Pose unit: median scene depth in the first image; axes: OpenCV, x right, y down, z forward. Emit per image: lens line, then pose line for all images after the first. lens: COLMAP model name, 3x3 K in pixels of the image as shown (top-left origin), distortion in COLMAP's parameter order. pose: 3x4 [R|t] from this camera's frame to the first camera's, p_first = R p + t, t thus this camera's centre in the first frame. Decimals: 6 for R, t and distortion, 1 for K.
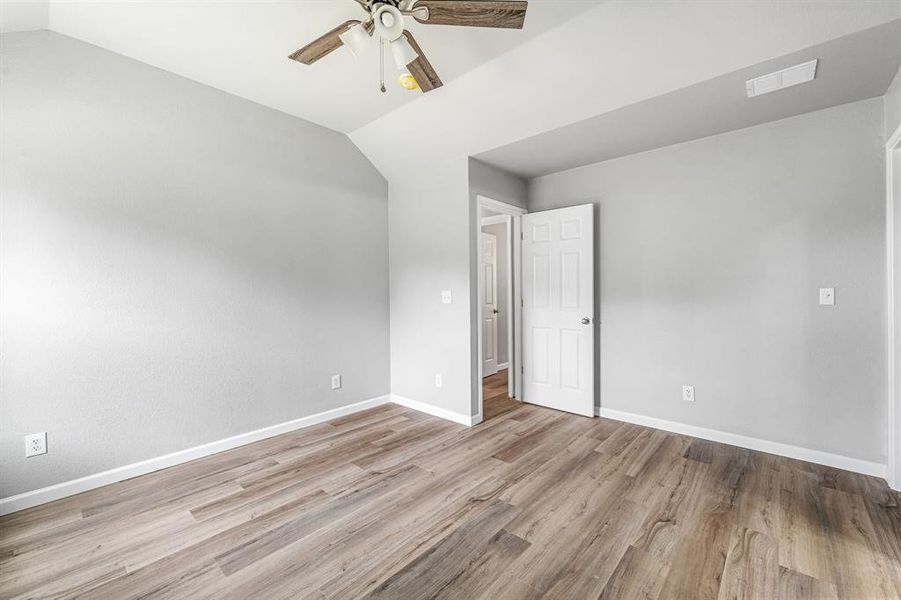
lens RADIAL K [[361.7, 0, 453.5], [0, 361.7, 290.0], [0, 0, 1]] dist [0.001761, 0.000357]
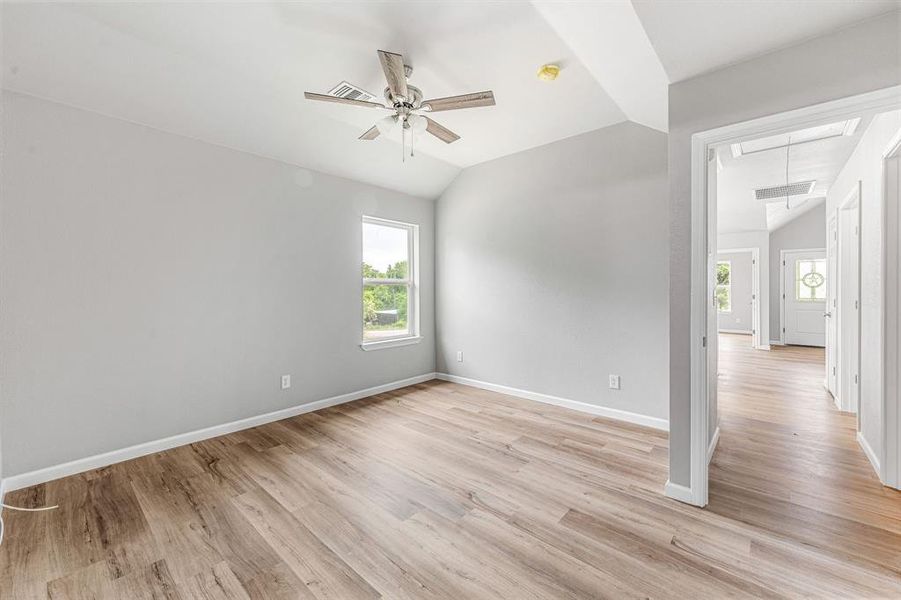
lens RADIAL K [[361.7, 0, 453.5], [0, 361.7, 290.0], [0, 0, 1]] dist [0.001761, 0.000357]
pose [[0.019256, 0.010771, -0.999757, 0.847254], [0.000535, 0.999942, 0.010784, -0.000943], [0.999814, -0.000742, 0.019249, 0.743079]]
